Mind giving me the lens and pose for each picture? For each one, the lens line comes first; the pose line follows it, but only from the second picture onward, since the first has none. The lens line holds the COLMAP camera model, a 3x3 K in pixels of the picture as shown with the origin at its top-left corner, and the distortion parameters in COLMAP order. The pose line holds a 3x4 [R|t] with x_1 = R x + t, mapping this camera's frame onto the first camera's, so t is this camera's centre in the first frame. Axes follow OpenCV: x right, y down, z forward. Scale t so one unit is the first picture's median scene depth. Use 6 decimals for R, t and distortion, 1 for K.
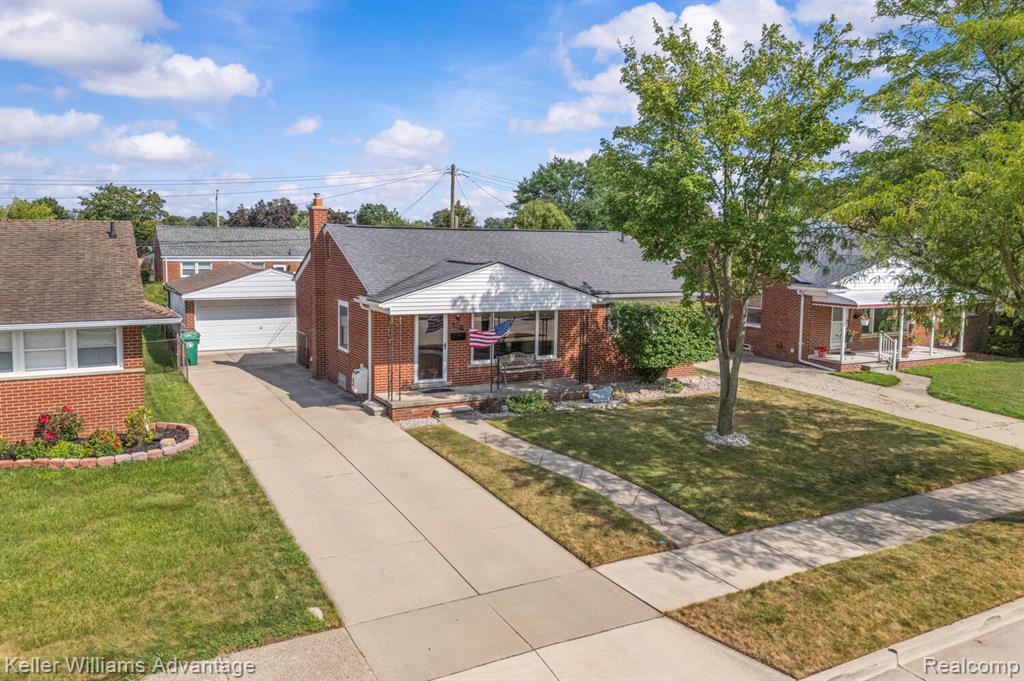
lens RADIAL K [[773.2, 0, 506.1], [0, 773.2, 341.1], [0, 0, 1]] dist [0.017476, 0.001264]
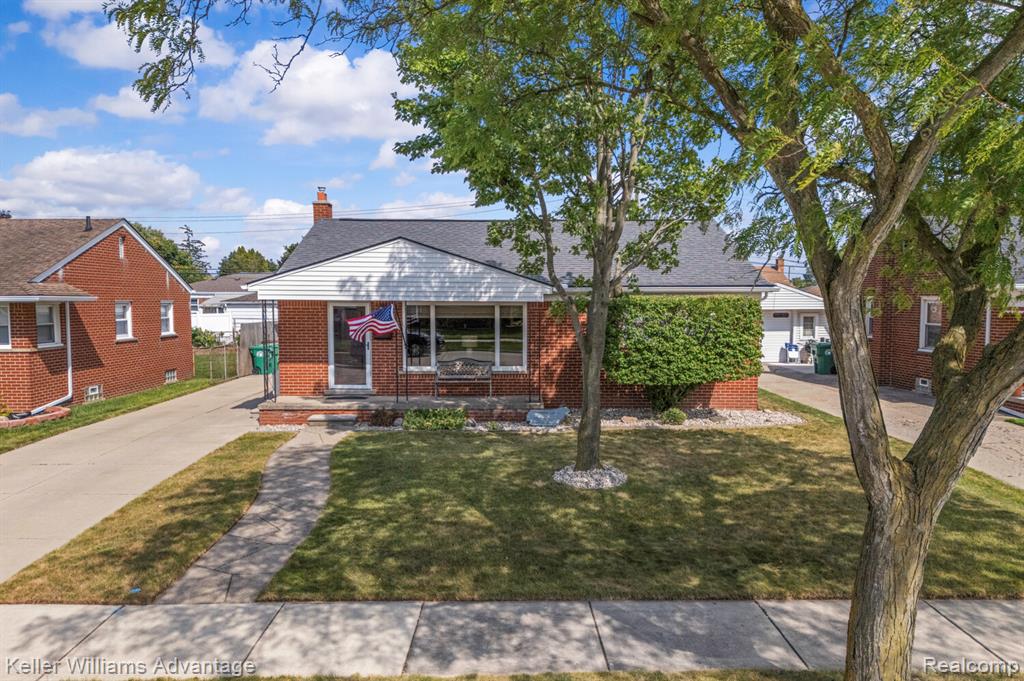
lens RADIAL K [[773.2, 0, 520.8], [0, 773.2, 354.2], [0, 0, 1]] dist [0.017476, 0.001264]
pose [[0.888661, 0.020924, -0.458088, 0.675997], [-0.050652, 0.997325, -0.052705, 0.077862], [0.455759, 0.070040, 0.887343, 0.512201]]
